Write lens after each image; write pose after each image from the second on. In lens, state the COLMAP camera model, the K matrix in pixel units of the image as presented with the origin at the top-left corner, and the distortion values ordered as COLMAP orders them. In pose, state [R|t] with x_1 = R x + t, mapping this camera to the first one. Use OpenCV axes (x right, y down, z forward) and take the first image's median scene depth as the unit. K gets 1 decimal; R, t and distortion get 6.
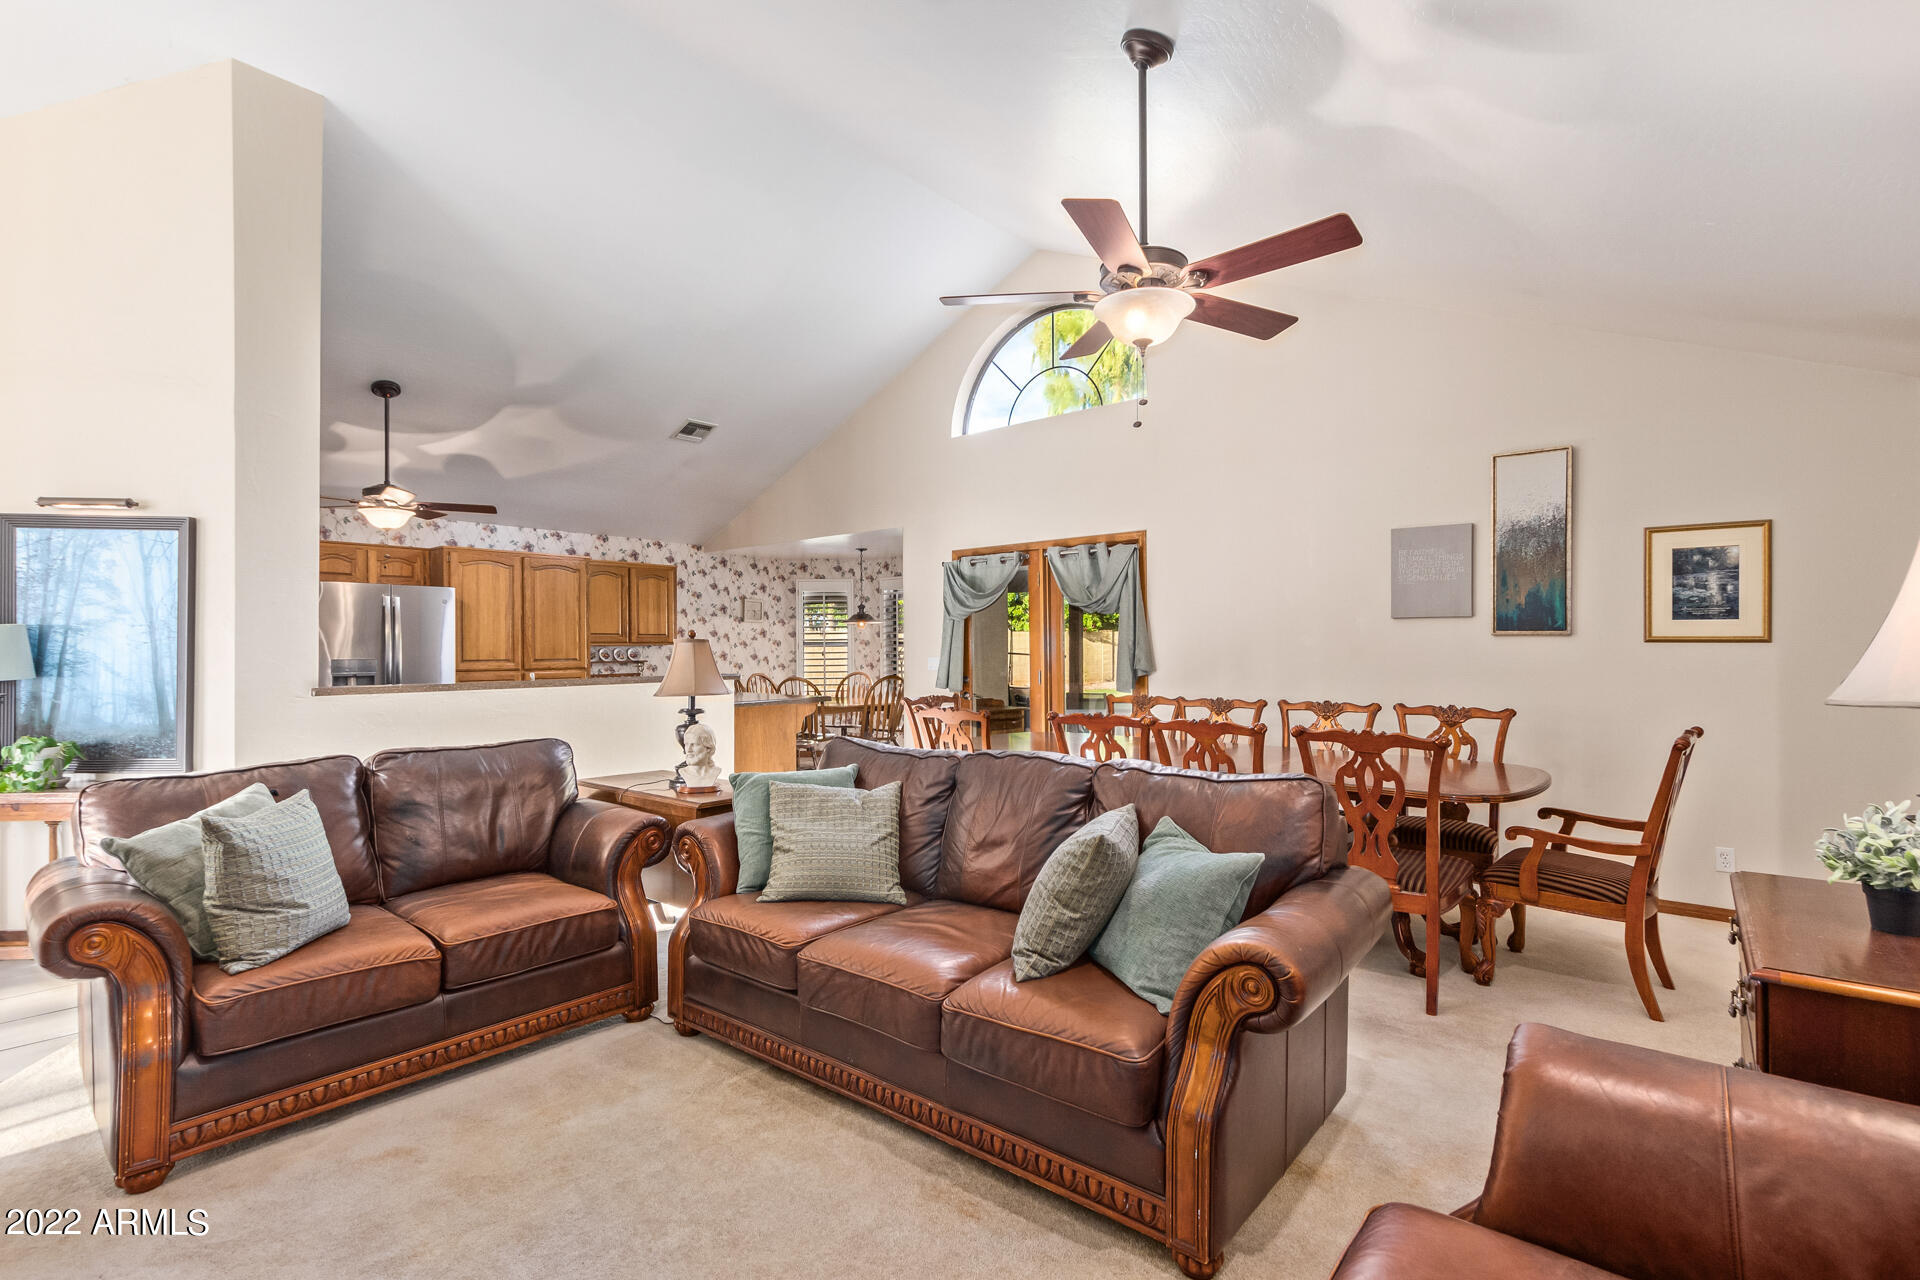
lens RADIAL K [[908.2, 0, 955.4], [0, 908.2, 648.1], [0, 0, 1]] dist [0.001376, 0.000099]
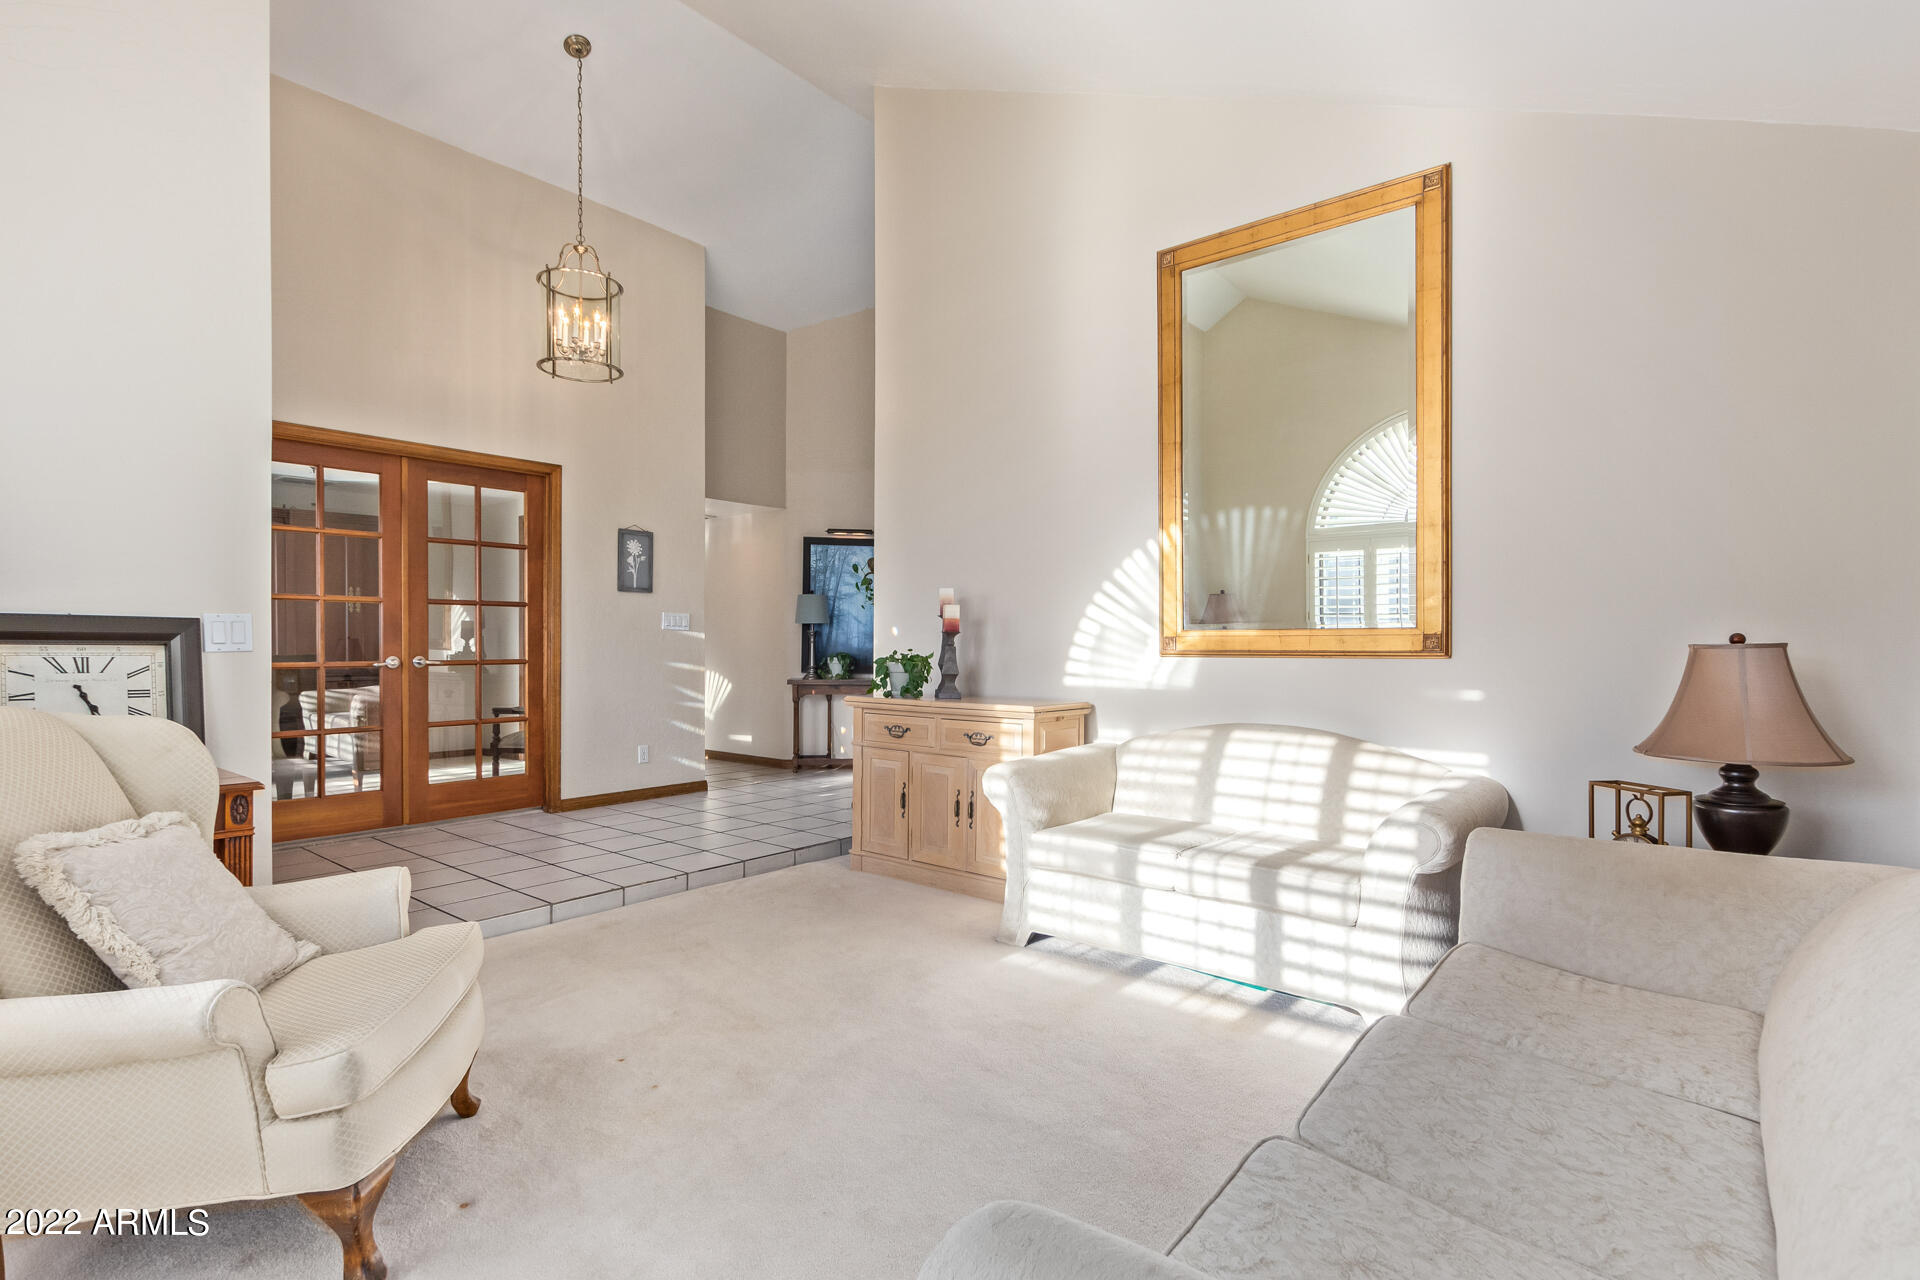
lens RADIAL K [[885.0, 0, 962.0], [0, 885.0, 645.8], [0, 0, 1]] dist [-0.156008, 0.000015]
pose [[0.999687, 0.004723, 0.024584, -0.753917], [-0.004700, 0.999988, -0.000998, 0.080270], [-0.024589, 0.000882, 0.999697, -0.849075]]
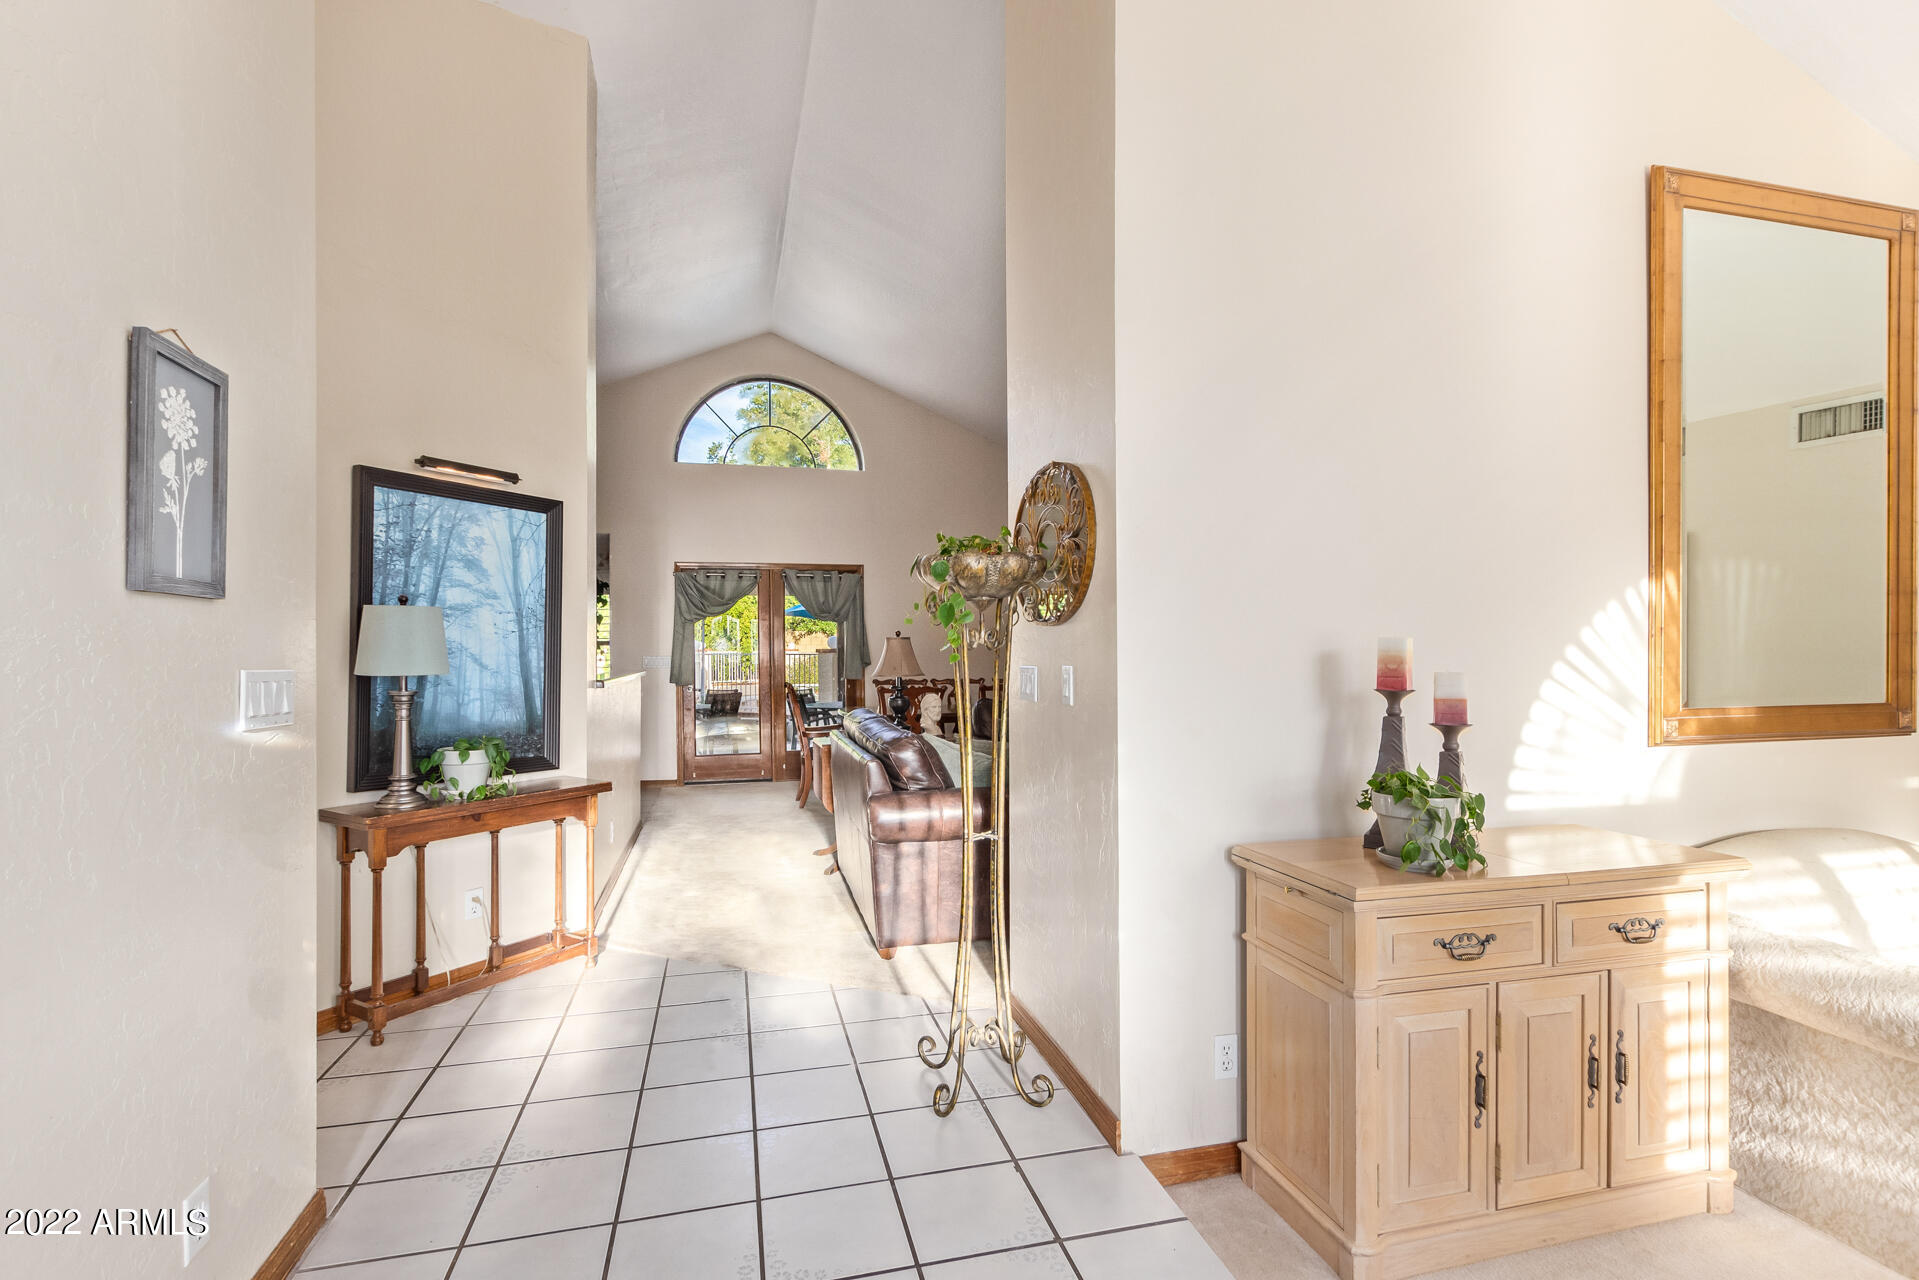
lens RADIAL K [[907.7, 0, 954.9], [0, 907.7, 648.1], [0, 0, 1]] dist [0.001376, 0.000099]
pose [[0.578433, 0.007809, 0.815693, -1.380476], [-0.003354, 0.999968, -0.007194, 0.015552], [-0.815723, 0.001425, 0.578441, 0.112626]]
